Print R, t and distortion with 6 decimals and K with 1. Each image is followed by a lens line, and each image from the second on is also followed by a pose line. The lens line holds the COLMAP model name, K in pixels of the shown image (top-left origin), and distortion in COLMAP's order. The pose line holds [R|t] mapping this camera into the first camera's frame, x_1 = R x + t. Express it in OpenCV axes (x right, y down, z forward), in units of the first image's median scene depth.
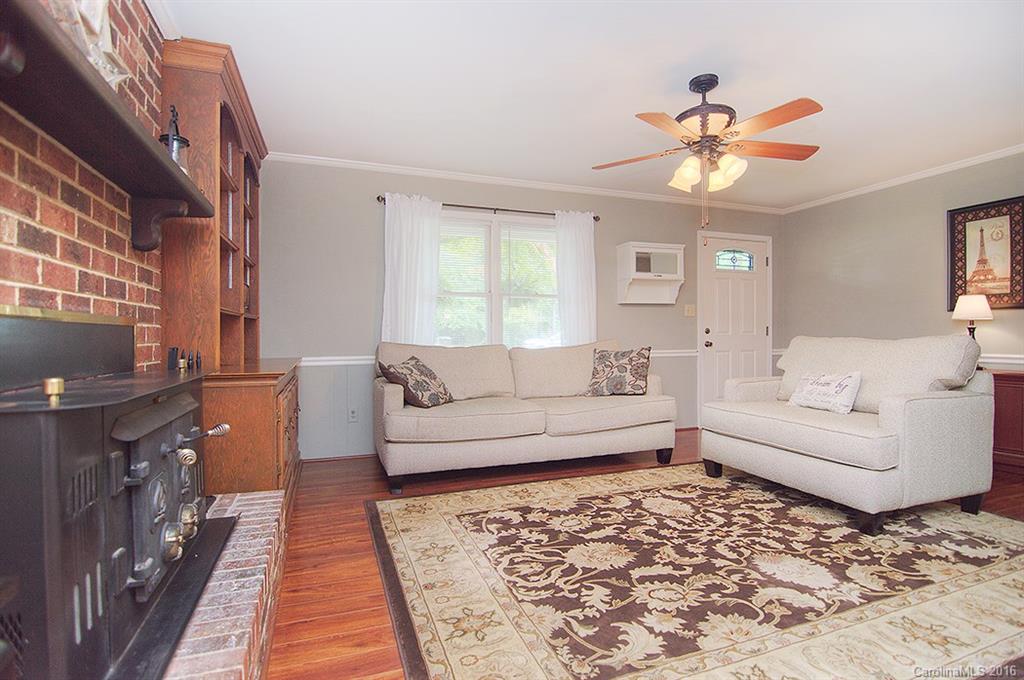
lens RADIAL K [[497.7, 0, 512.1], [0, 497.7, 343.6], [0, 0, 1]] dist [-0.013676, -0.005435]
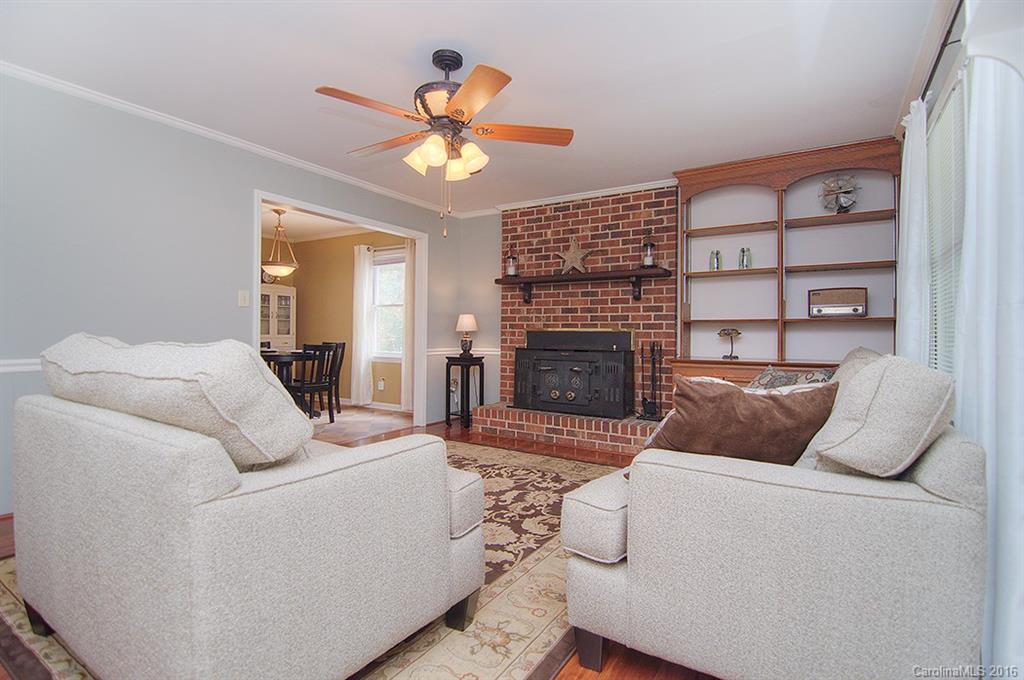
lens RADIAL K [[497.7, 0, 511.5], [0, 497.7, 332.6], [0, 0, 1]] dist [-0.013676, -0.005435]
pose [[-0.794116, -0.003849, -0.607754, 0.903433], [-0.014235, 0.999823, 0.012268, -0.038643], [0.607600, 0.018394, -0.794030, 1.918582]]
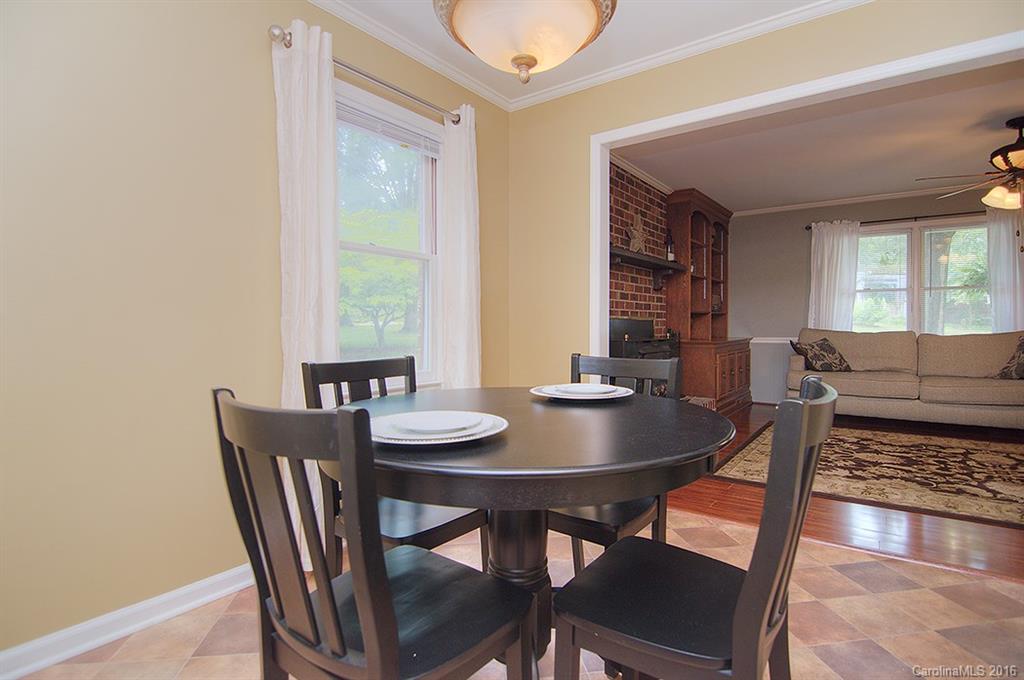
lens RADIAL K [[497.7, 0, 511.4], [0, 497.7, 340.7], [0, 0, 1]] dist [-0.013676, -0.005435]
pose [[0.534316, 0.031213, -0.844708, 0.784776], [-0.012699, 0.999502, 0.028899, 0.005201], [0.845189, -0.004714, 0.534446, -0.773835]]
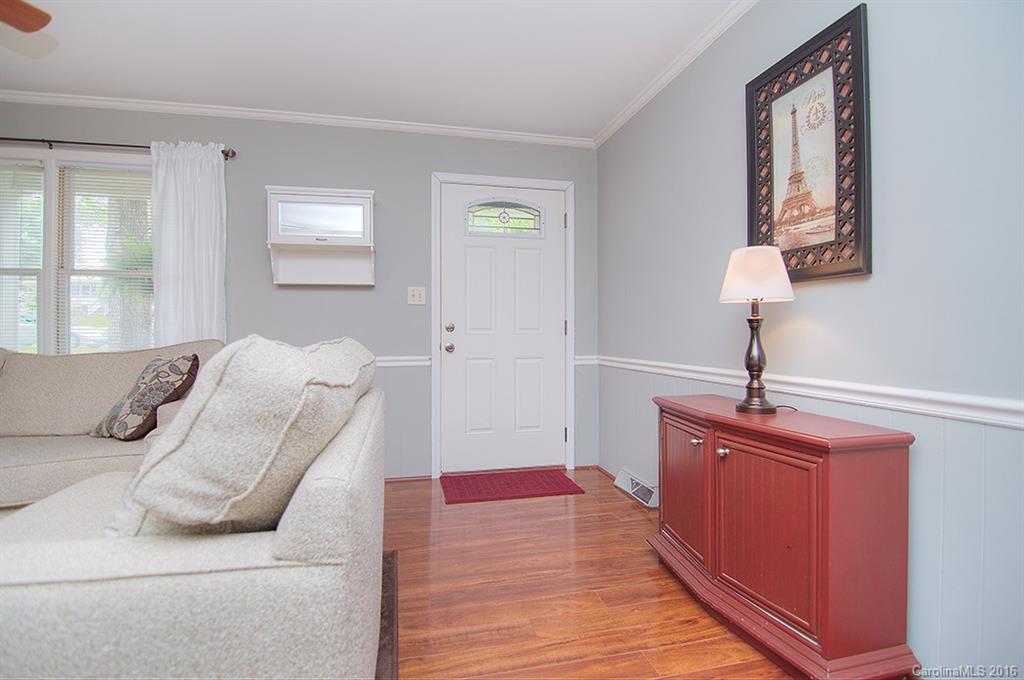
lens RADIAL K [[497.7, 0, 508.5], [0, 497.7, 337.4], [0, 0, 1]] dist [-0.013676, -0.005435]
pose [[0.991636, 0.005145, -0.128966, 1.158426], [-0.005936, 0.999966, -0.005750, -0.018277], [0.128932, 0.006467, 0.991632, 0.765475]]
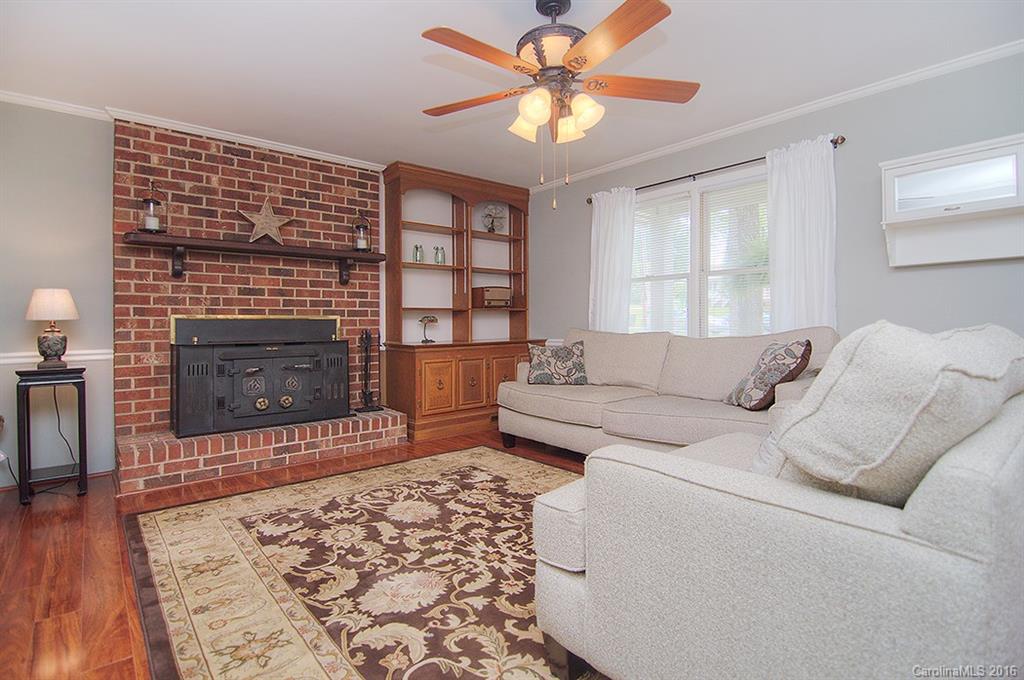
lens RADIAL K [[497.7, 0, 513.5], [0, 497.7, 328.8], [0, 0, 1]] dist [-0.013676, -0.005435]
pose [[0.348379, 0.013041, -0.937263, 1.182929], [-0.008829, 0.999905, 0.010630, -0.016699], [0.937312, 0.004572, 0.348461, 0.709008]]
